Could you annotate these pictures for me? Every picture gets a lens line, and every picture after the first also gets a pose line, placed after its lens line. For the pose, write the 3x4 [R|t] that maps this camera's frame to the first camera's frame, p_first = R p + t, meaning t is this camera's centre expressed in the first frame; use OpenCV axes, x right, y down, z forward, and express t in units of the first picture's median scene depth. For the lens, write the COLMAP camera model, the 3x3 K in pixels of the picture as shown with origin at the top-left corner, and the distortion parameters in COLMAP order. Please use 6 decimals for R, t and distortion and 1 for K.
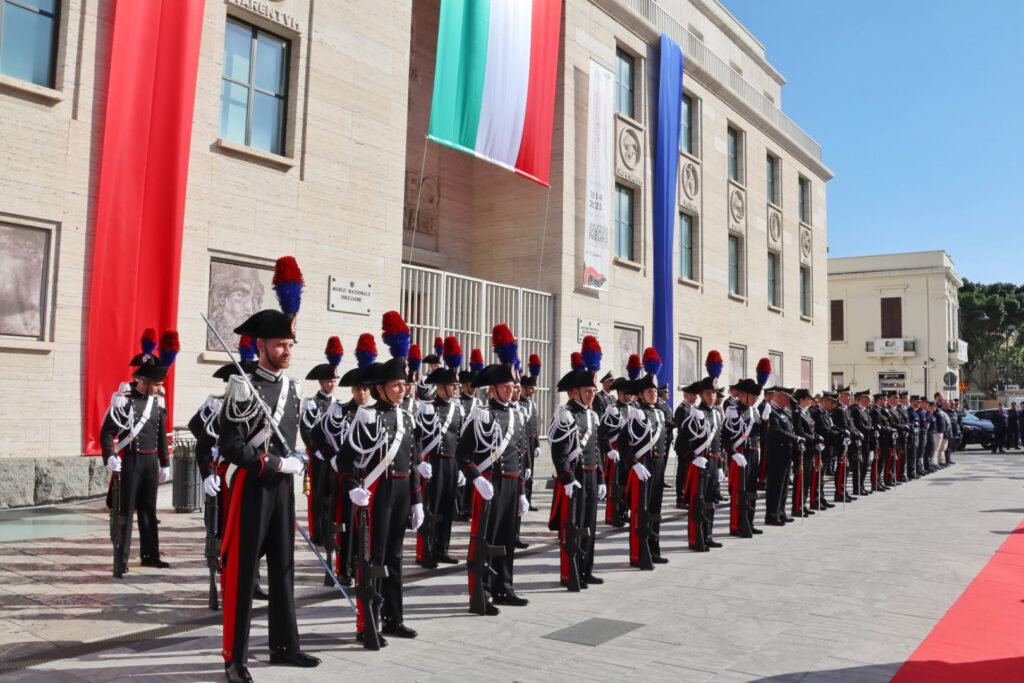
lens RADIAL K [[851.6, 0, 511.5], [0, 851.6, 339.6], [0, 0, 1]] dist [-0.156579, 0.117376]
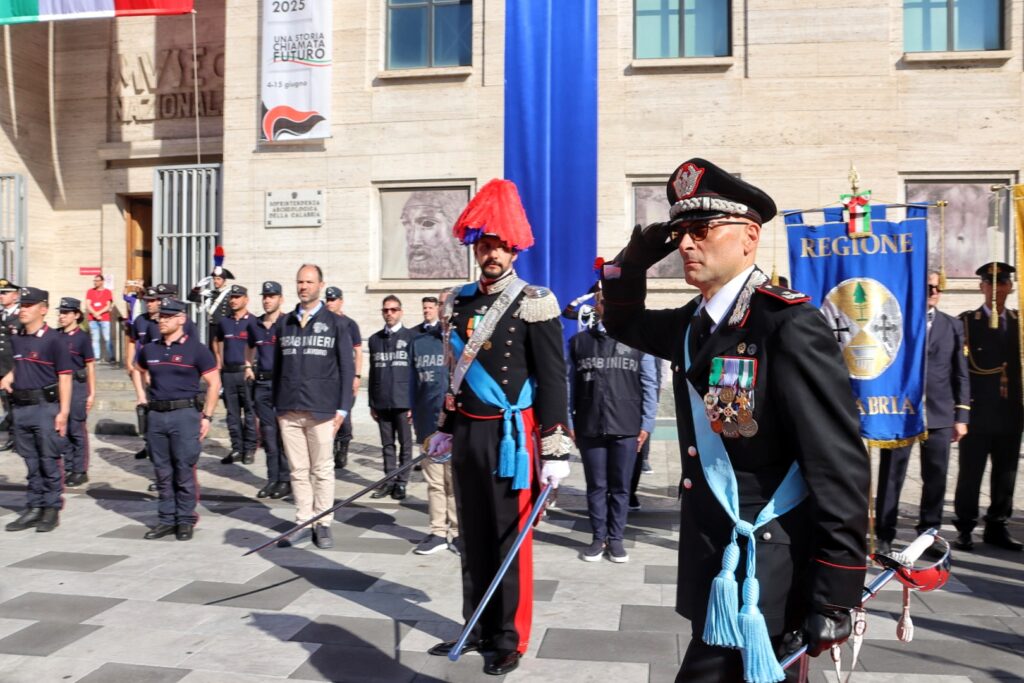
lens RADIAL K [[871.1, 0, 517.0], [0, 871.1, 337.1], [0, 0, 1]] dist [-0.156344, 0.143970]
pose [[0.454958, 0.001828, -0.890511, 0.732237], [0.074955, 0.996371, 0.040340, 0.072526], [0.887353, -0.085101, 0.453170, 0.845023]]
